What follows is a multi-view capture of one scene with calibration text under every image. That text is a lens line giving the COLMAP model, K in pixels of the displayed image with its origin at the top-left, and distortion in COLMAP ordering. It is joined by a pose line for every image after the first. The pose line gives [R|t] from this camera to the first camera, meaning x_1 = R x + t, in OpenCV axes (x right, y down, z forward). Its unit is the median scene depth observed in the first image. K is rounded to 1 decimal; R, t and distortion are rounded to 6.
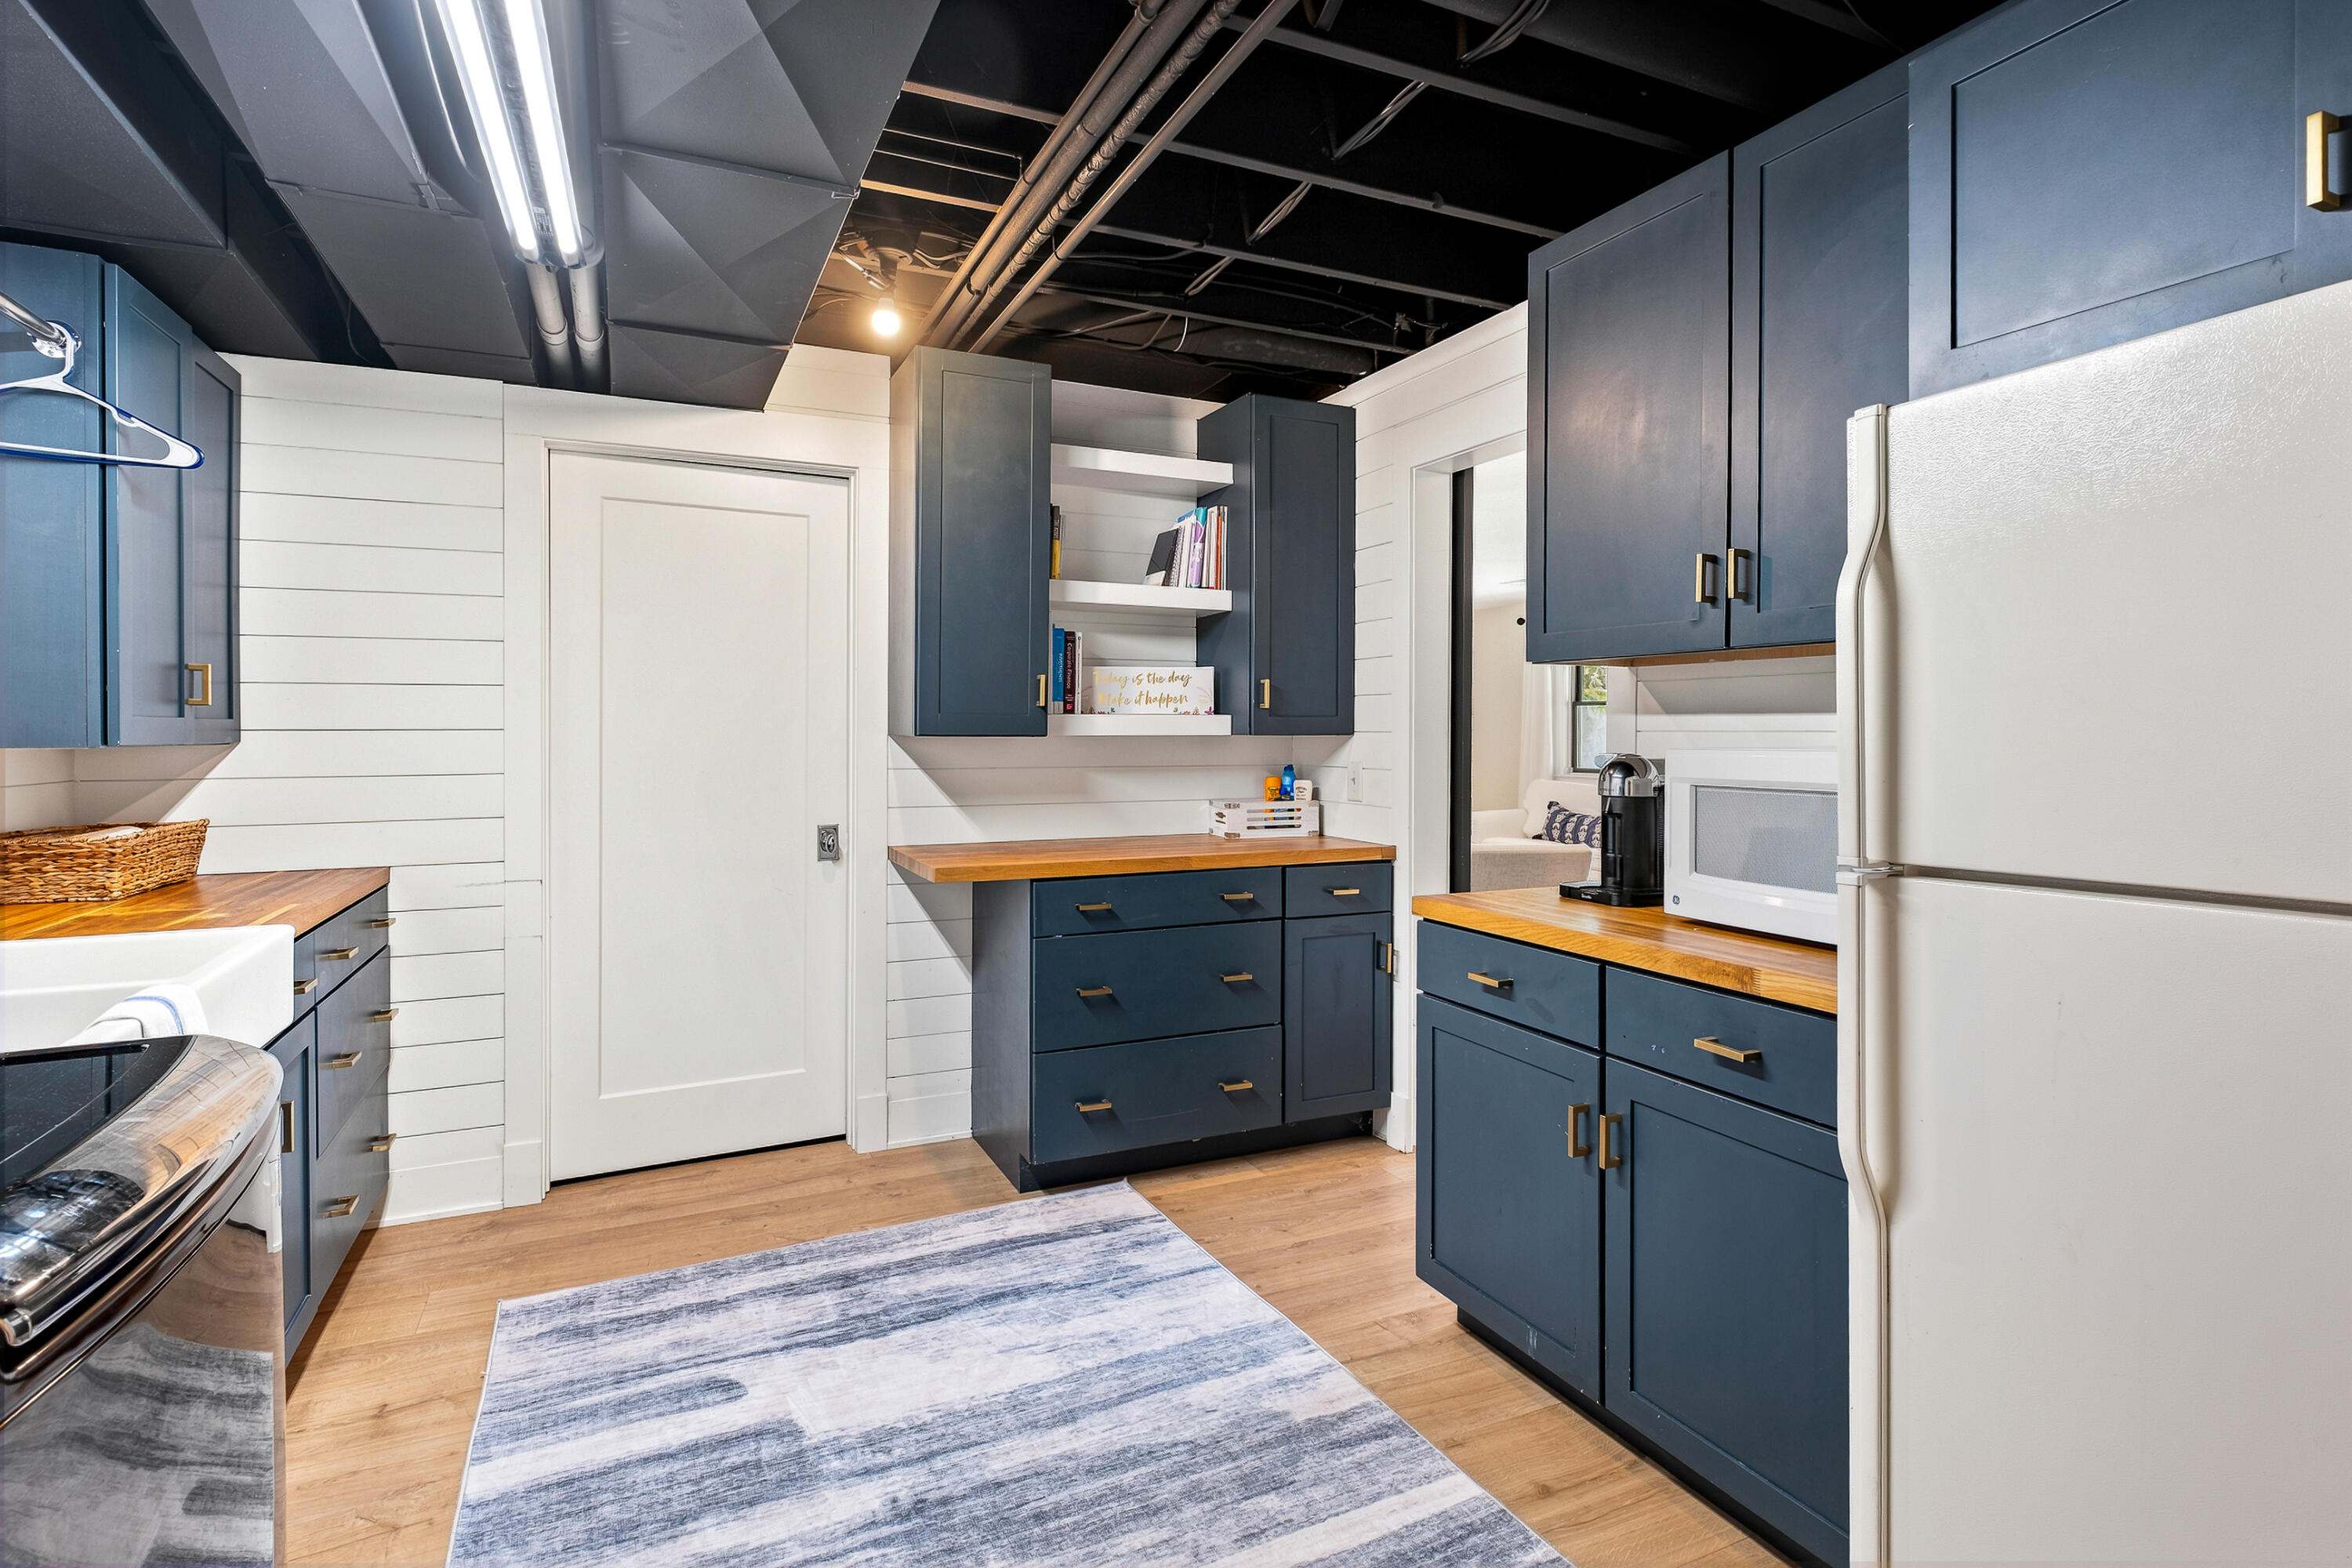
lens RADIAL K [[1136.0, 0, 1167.6], [0, 1136.0, 760.6], [0, 0, 1]] dist [-0.000323, -0.000125]
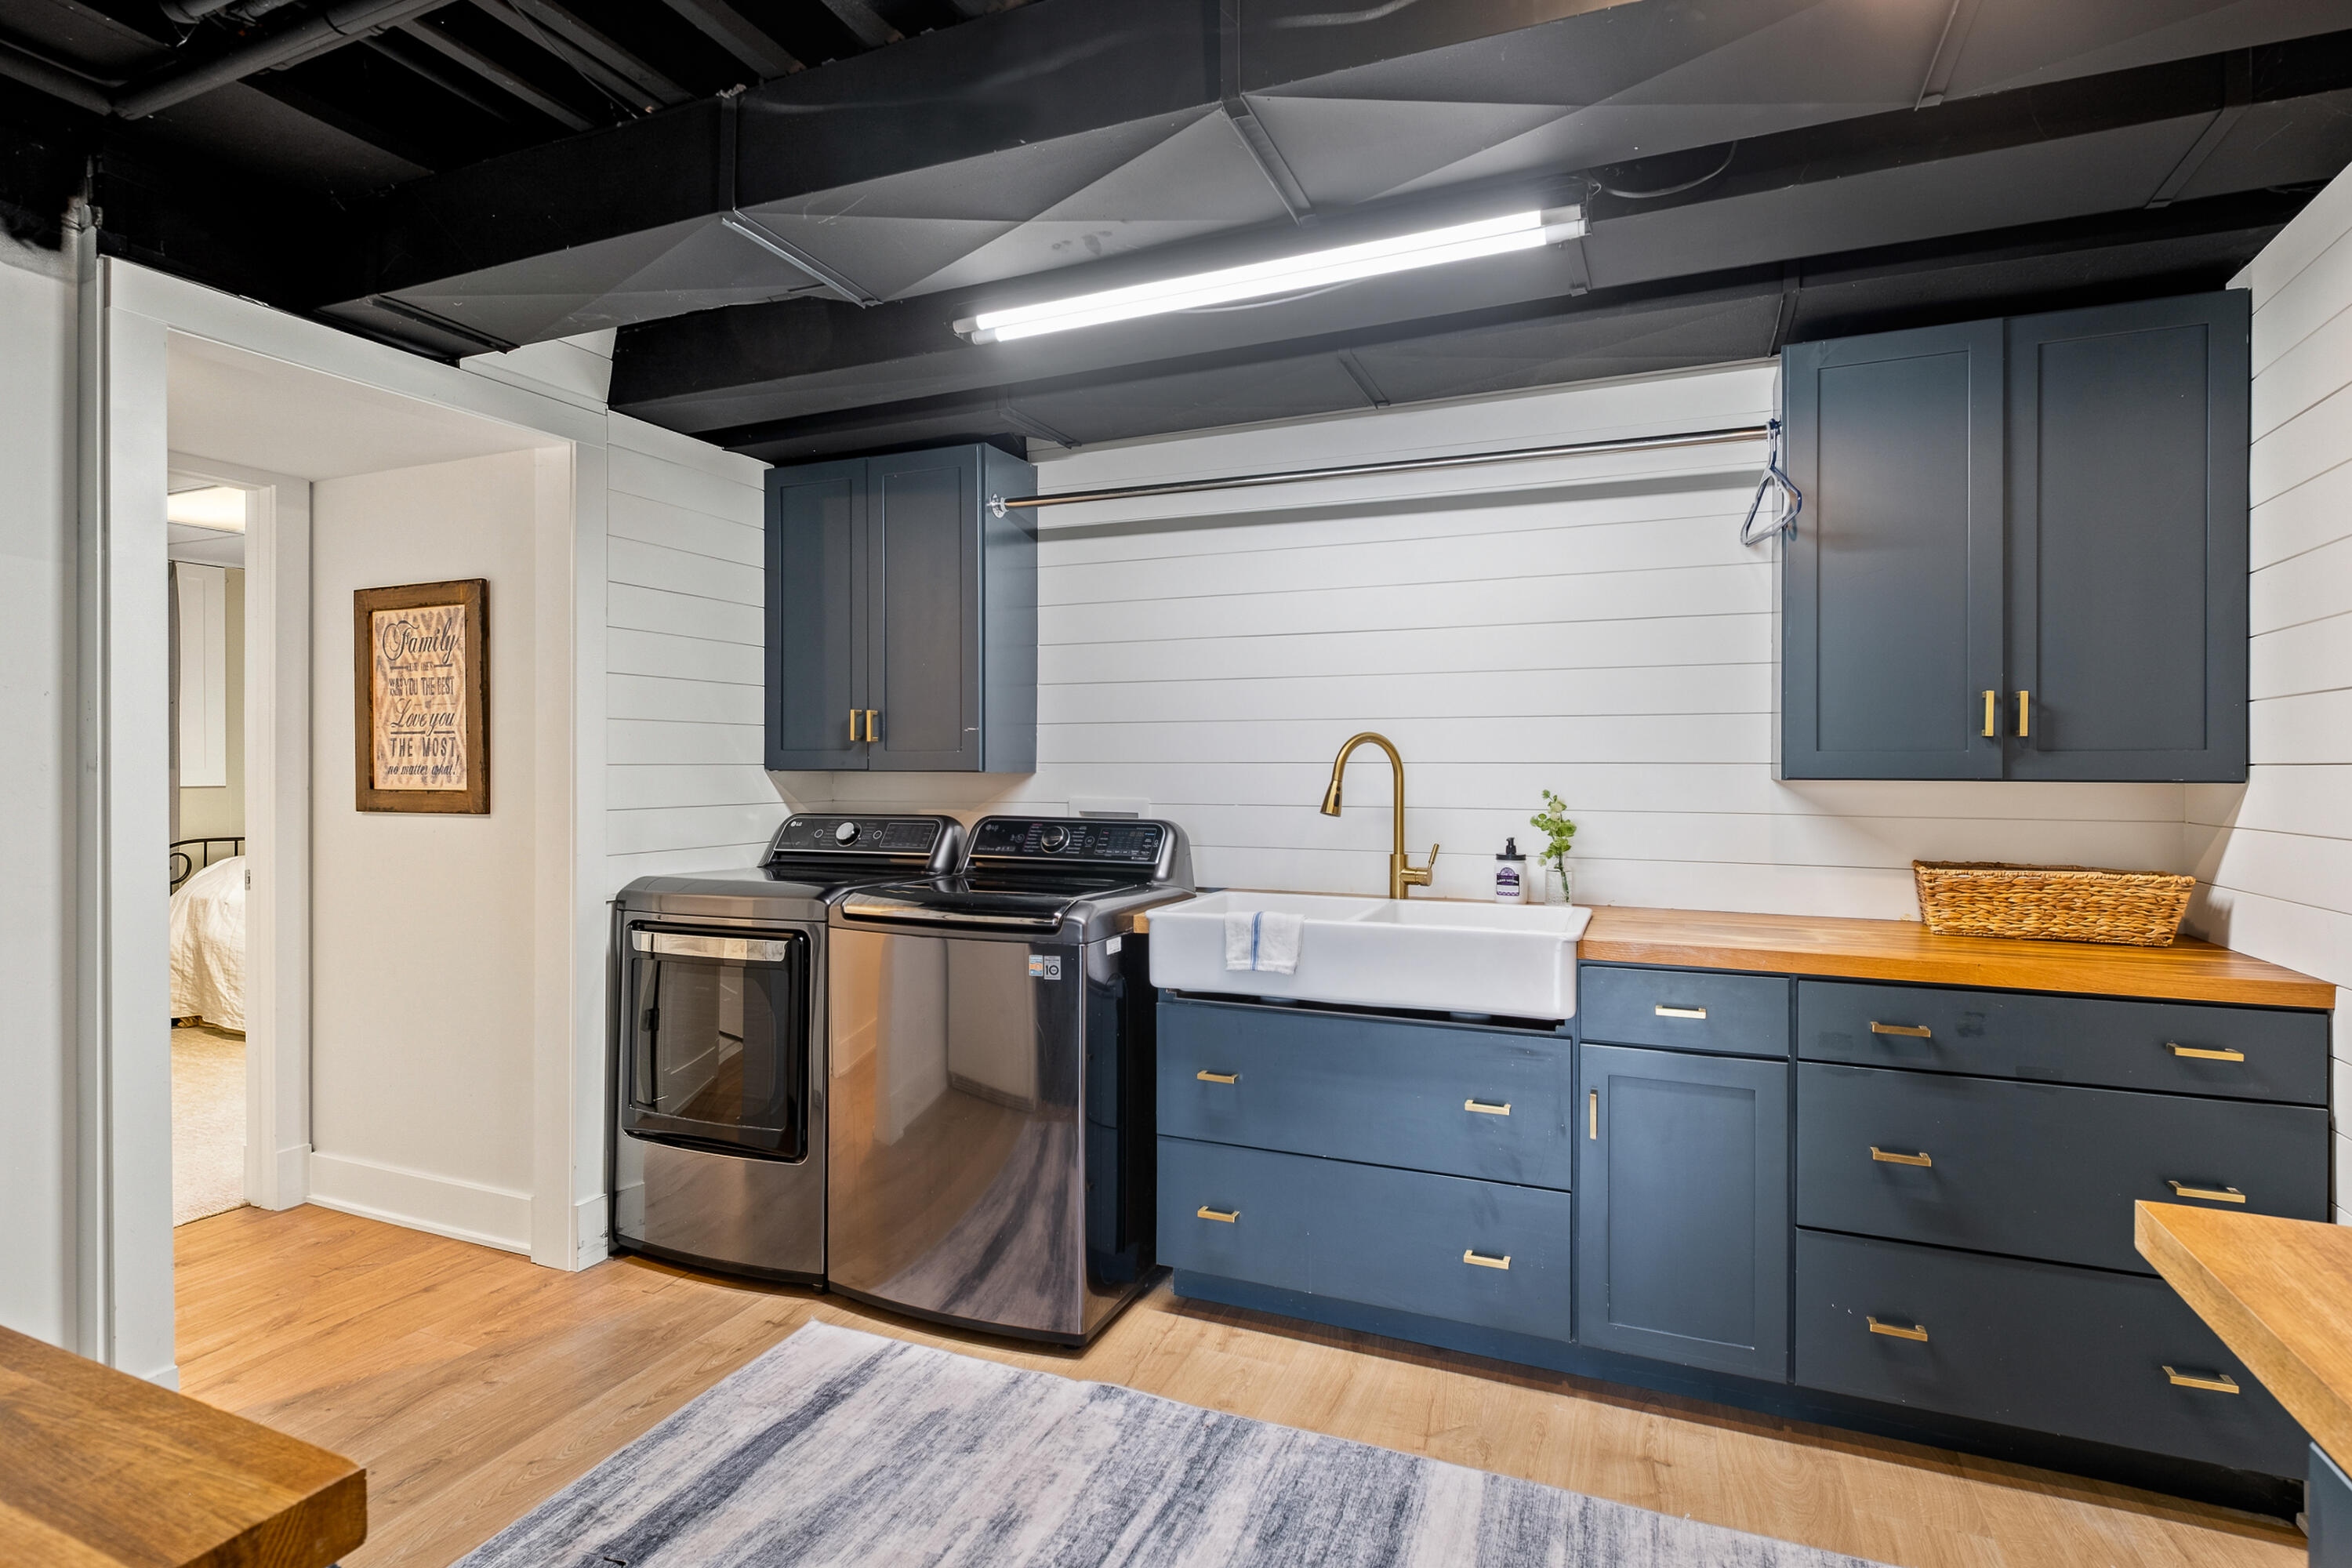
lens RADIAL K [[1136.0, 0, 1167.6], [0, 1136.0, 760.6], [0, 0, 1]] dist [-0.000323, -0.000125]
pose [[-0.745411, -0.000207, -0.666605, 0.272089], [-0.009594, 0.999900, 0.010418, -0.034608], [0.666536, 0.014161, -0.745338, 1.451119]]
